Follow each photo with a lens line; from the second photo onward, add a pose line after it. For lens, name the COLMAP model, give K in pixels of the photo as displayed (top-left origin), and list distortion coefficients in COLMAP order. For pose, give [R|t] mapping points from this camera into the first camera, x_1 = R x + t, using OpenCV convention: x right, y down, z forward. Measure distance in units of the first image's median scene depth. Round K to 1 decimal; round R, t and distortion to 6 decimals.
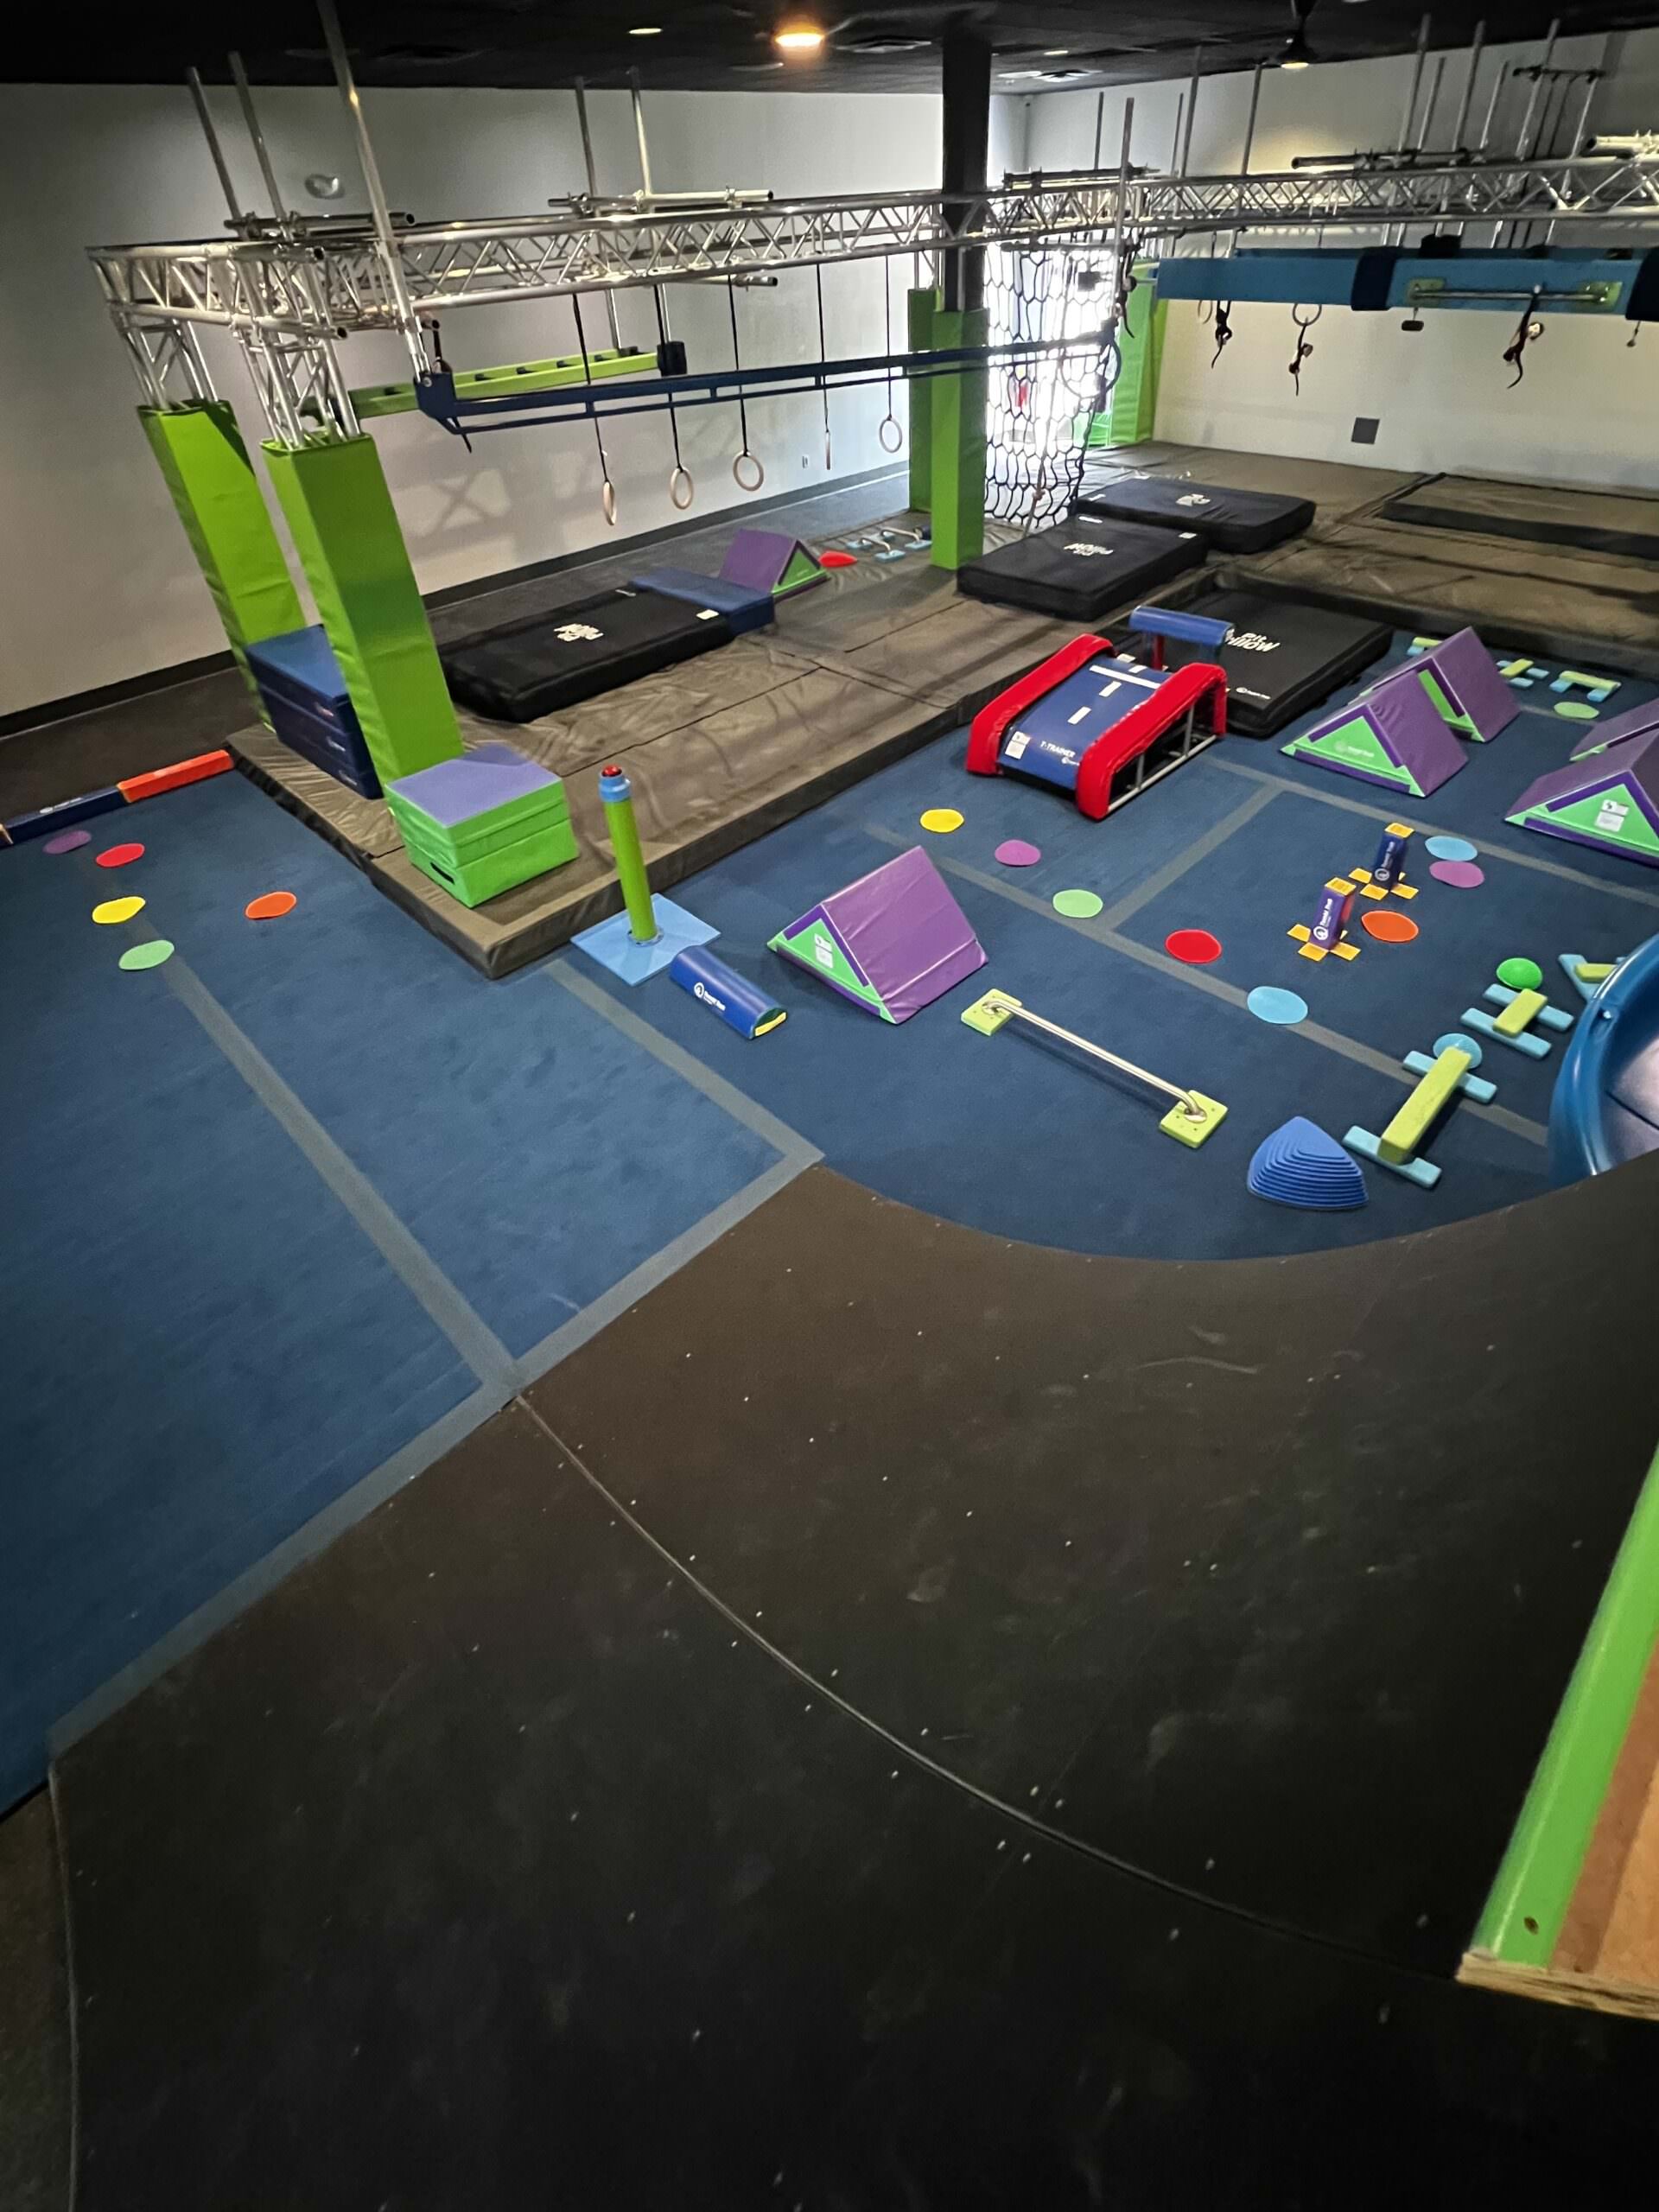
lens RADIAL K [[1044.0, 0, 839.9], [0, 1044.0, 909.2], [0, 0, 1]] dist [-0.003181, 0.001626]
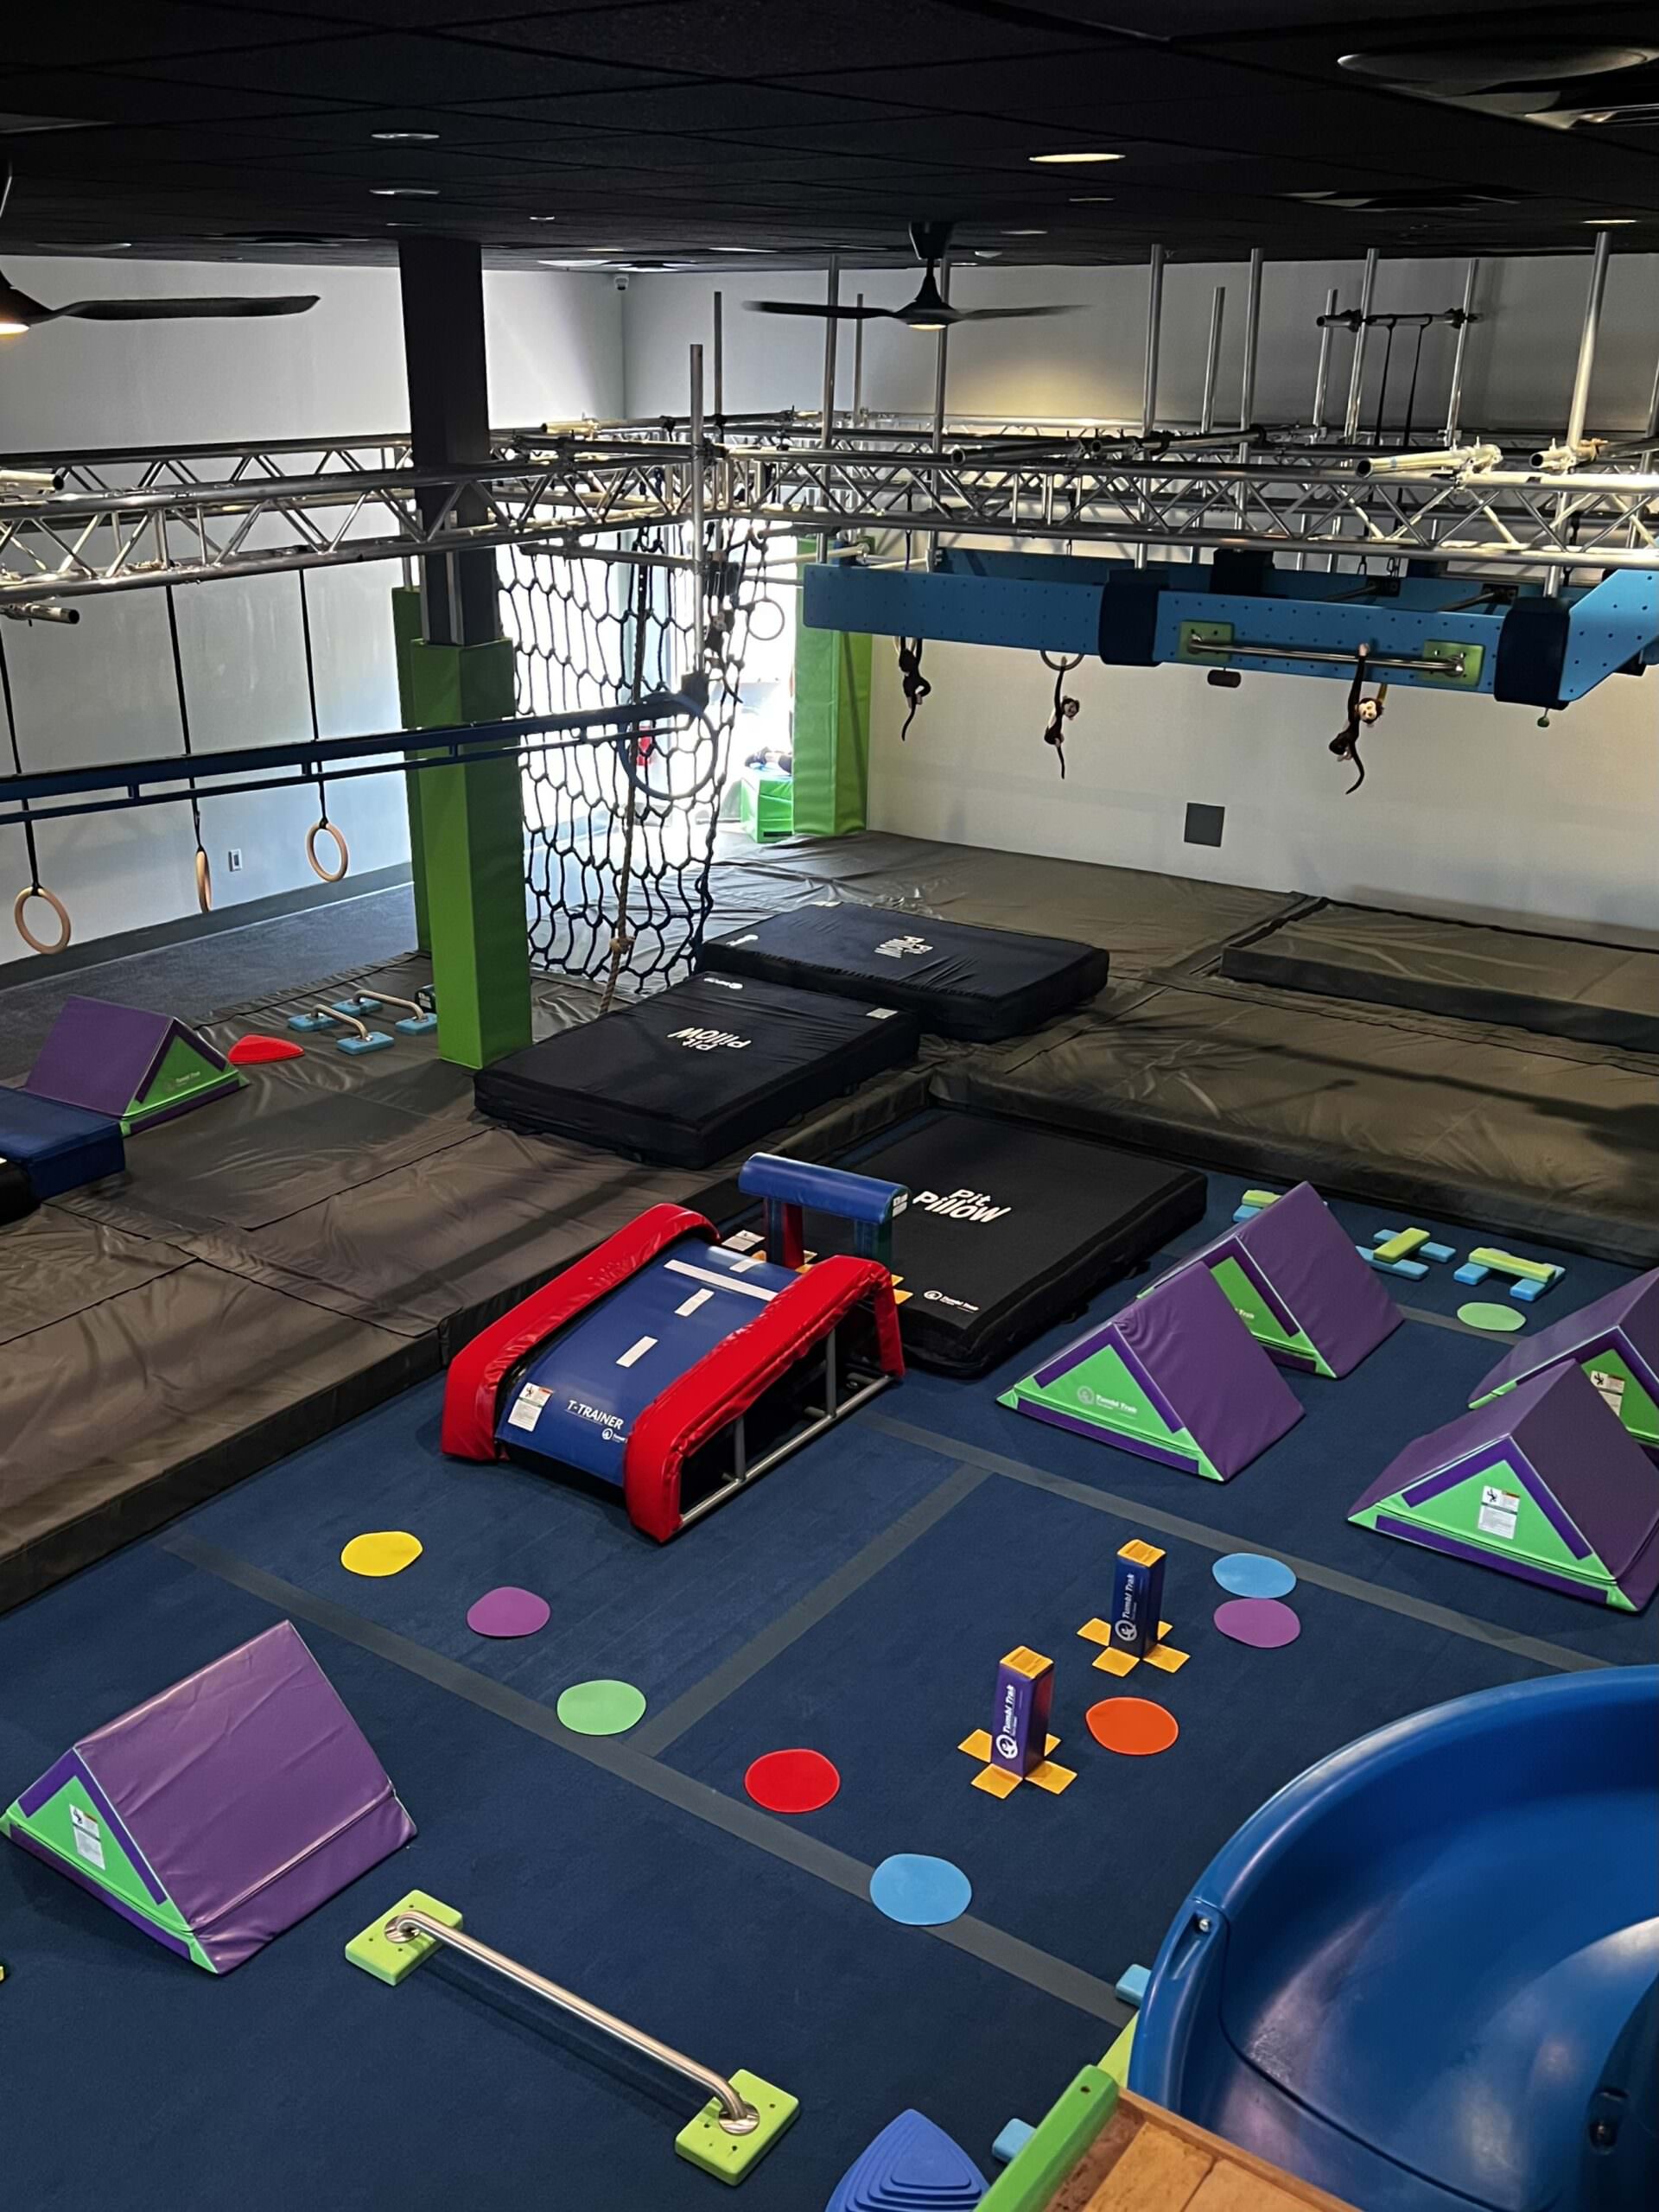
lens RADIAL K [[2064.9, 0, 750.4], [0, 2064.9, 1251.3], [0, 0, 1]] dist [0.049345, 0.000000]
pose [[0.988166, -0.017406, 0.152397, 0.118053], [0.045966, 0.981484, -0.185945, -0.028824], [-0.146339, 0.190750, 0.970670, -0.093152]]
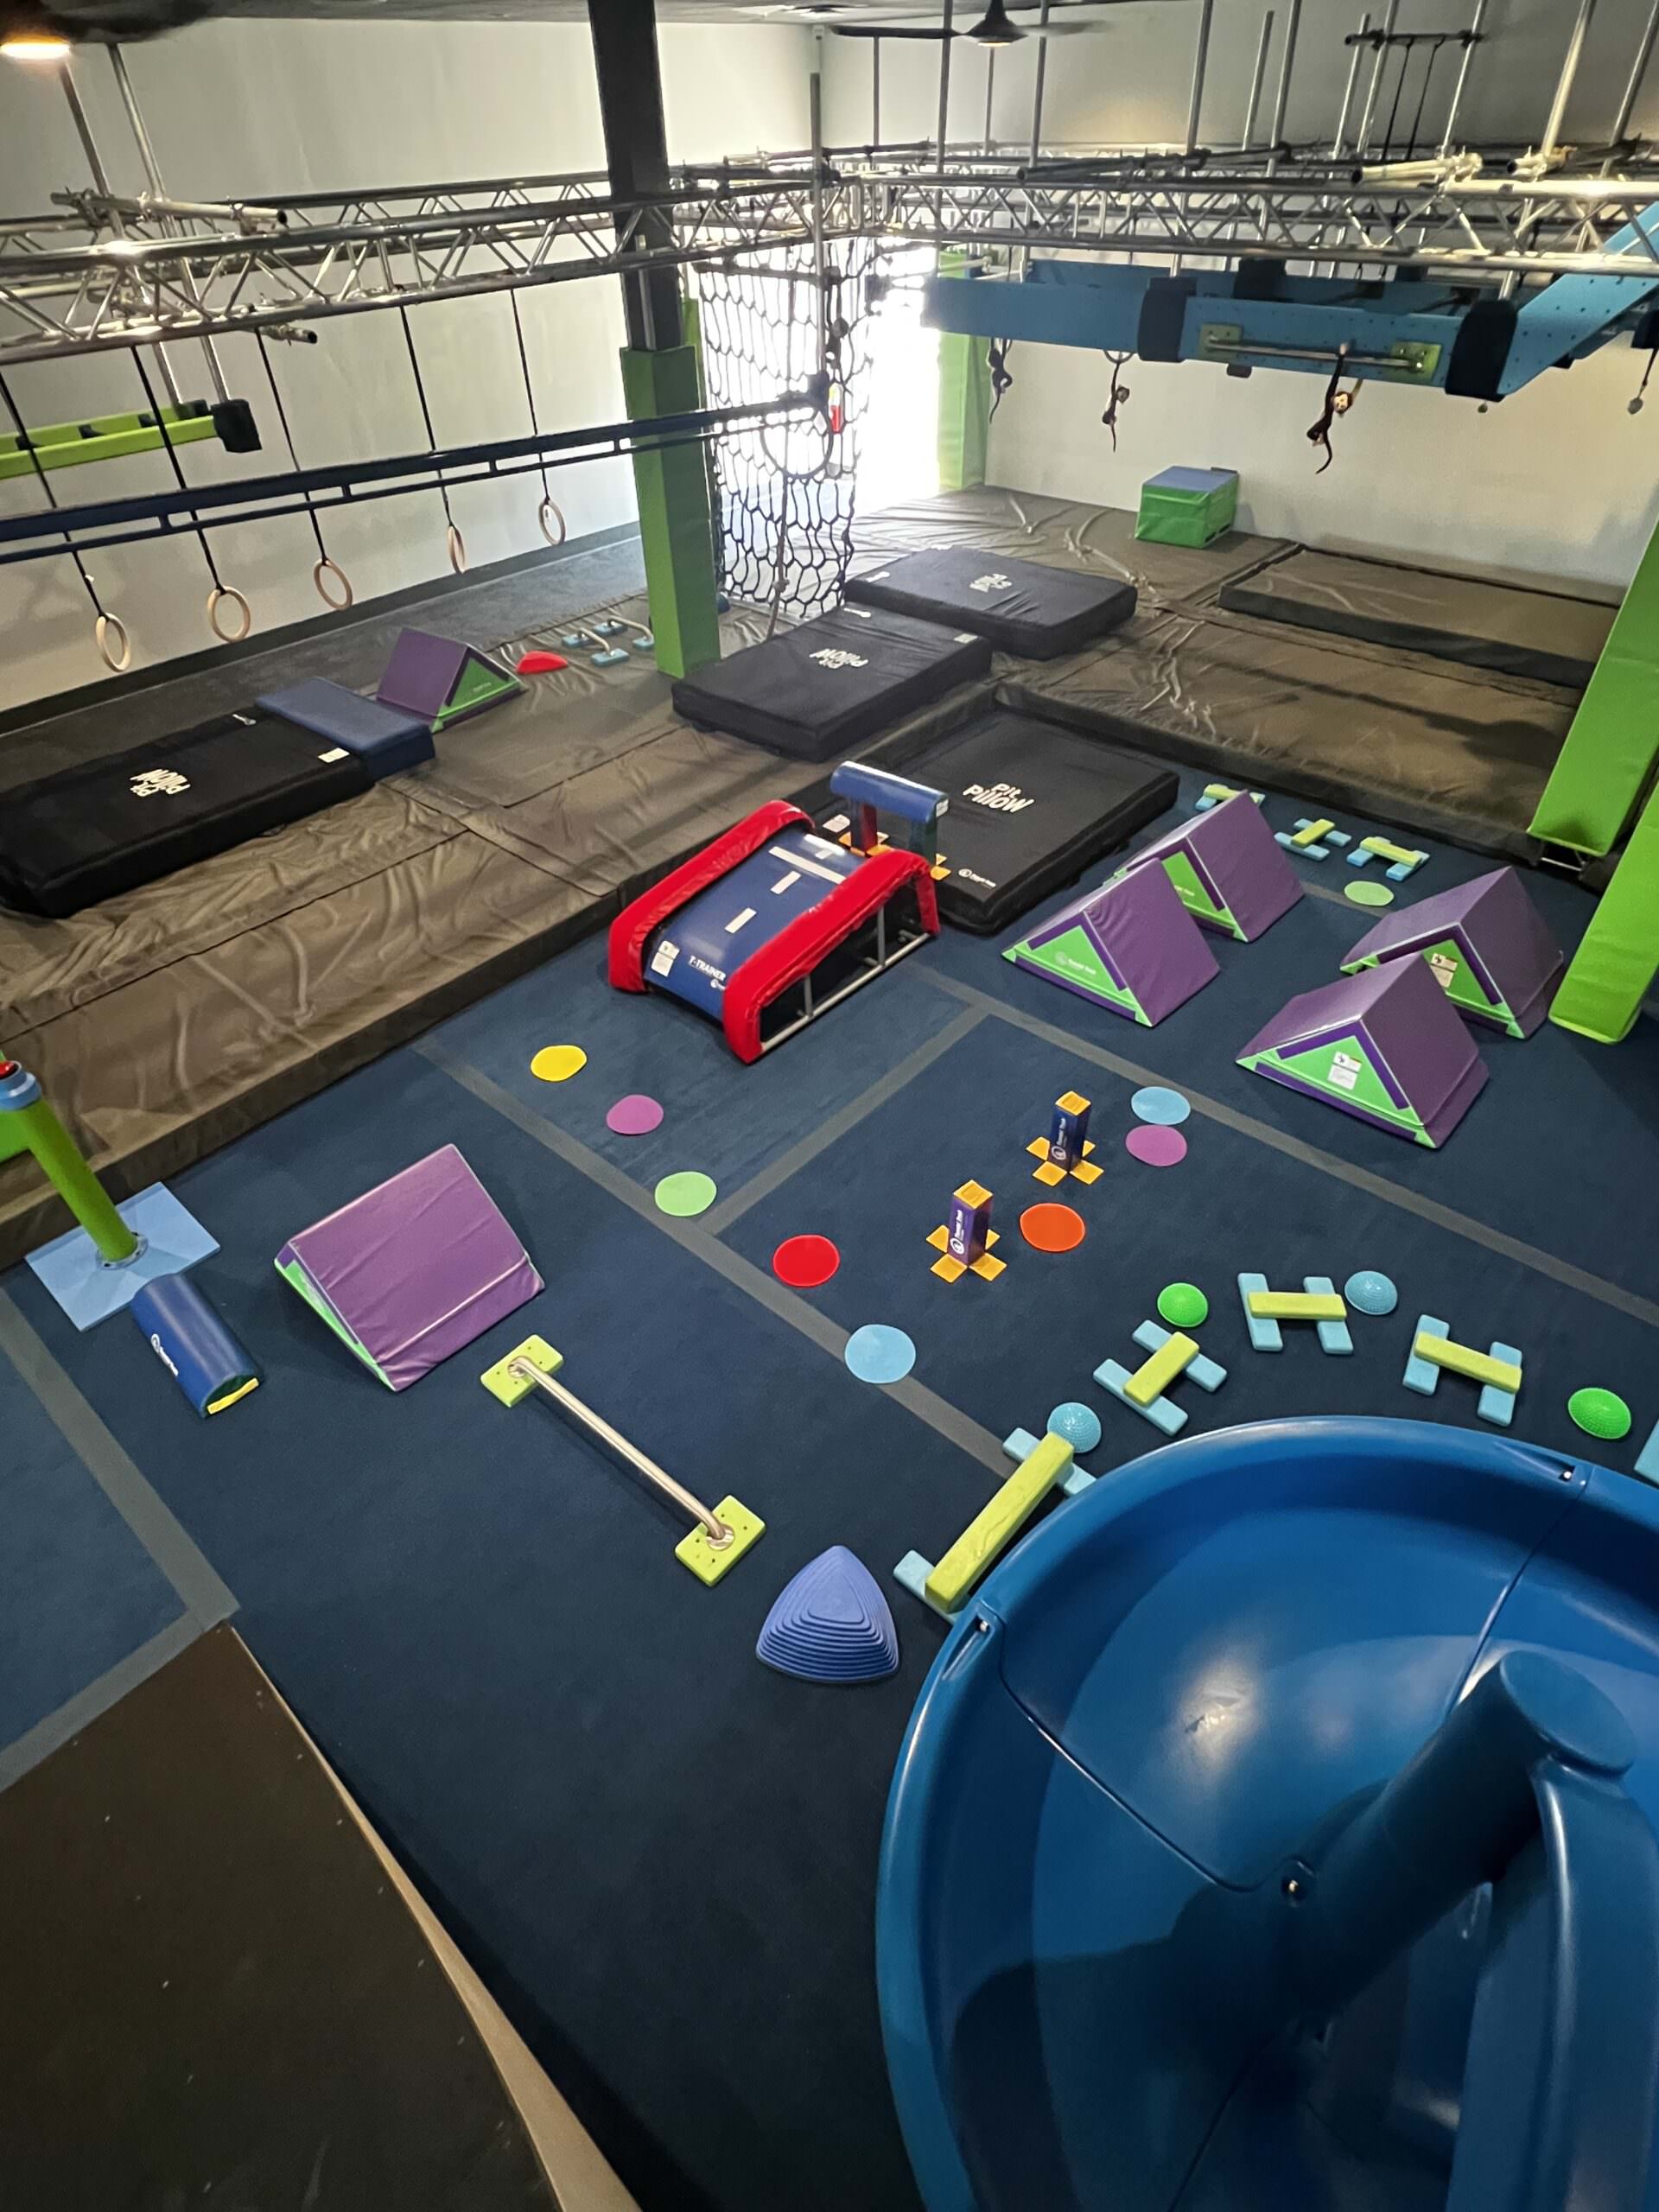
lens RADIAL K [[1164.6, 0, 832.4], [0, 1164.6, 1089.9], [0, 0, 1]] dist [-0.007137, 0.006950]
pose [[0.998346, -0.018570, 0.054417, 0.240556], [0.012903, 0.994628, 0.102704, -0.142645], [-0.056032, -0.101832, 0.993222, 0.098616]]
